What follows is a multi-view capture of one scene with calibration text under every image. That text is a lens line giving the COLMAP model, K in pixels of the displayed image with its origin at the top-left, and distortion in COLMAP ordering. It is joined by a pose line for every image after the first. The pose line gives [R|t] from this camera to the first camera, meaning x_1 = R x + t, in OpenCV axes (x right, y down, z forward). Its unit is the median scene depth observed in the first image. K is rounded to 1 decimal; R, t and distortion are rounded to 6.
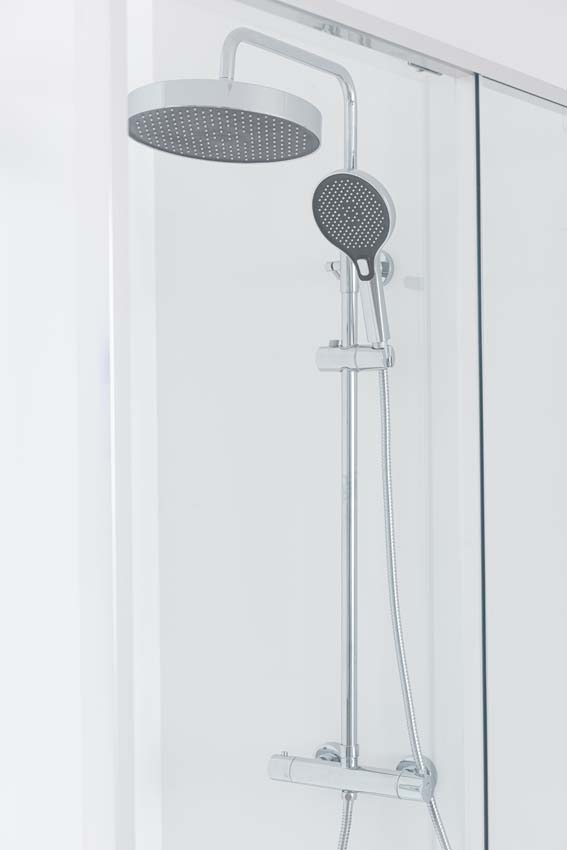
lens RADIAL K [[1643.9, 0, 283.5], [0, 1643.9, 425.0], [0, 0, 1]] dist [0.001891, -0.169499]
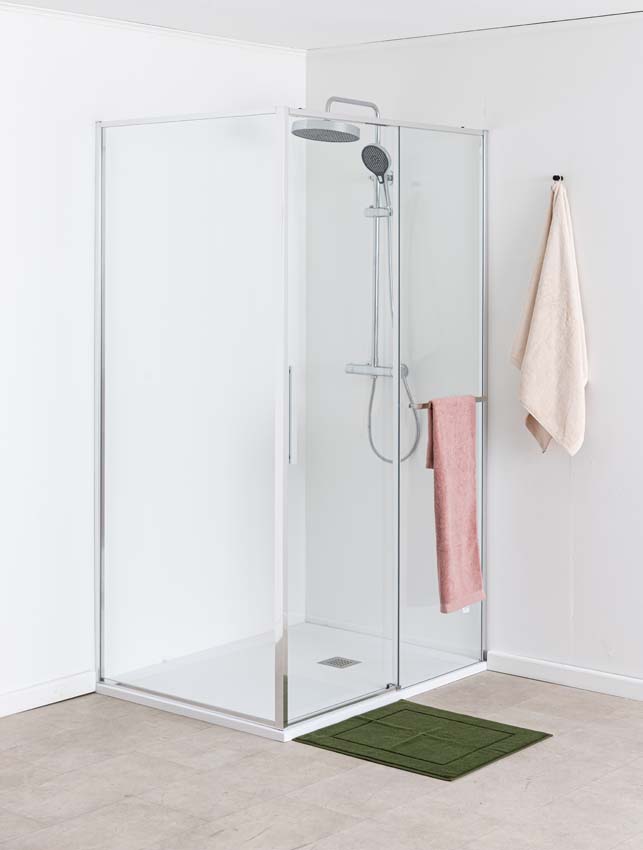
lens RADIAL K [[1516.2, 0, 321.5], [0, 1516.2, 425.0], [0, 0, 1]] dist [-0.223445, -0.053239]
pose [[0.996677, 0.021766, -0.078492, 0.151576], [-0.013933, 0.994990, 0.098994, 0.062109], [0.080254, -0.097572, 0.991987, -1.474668]]
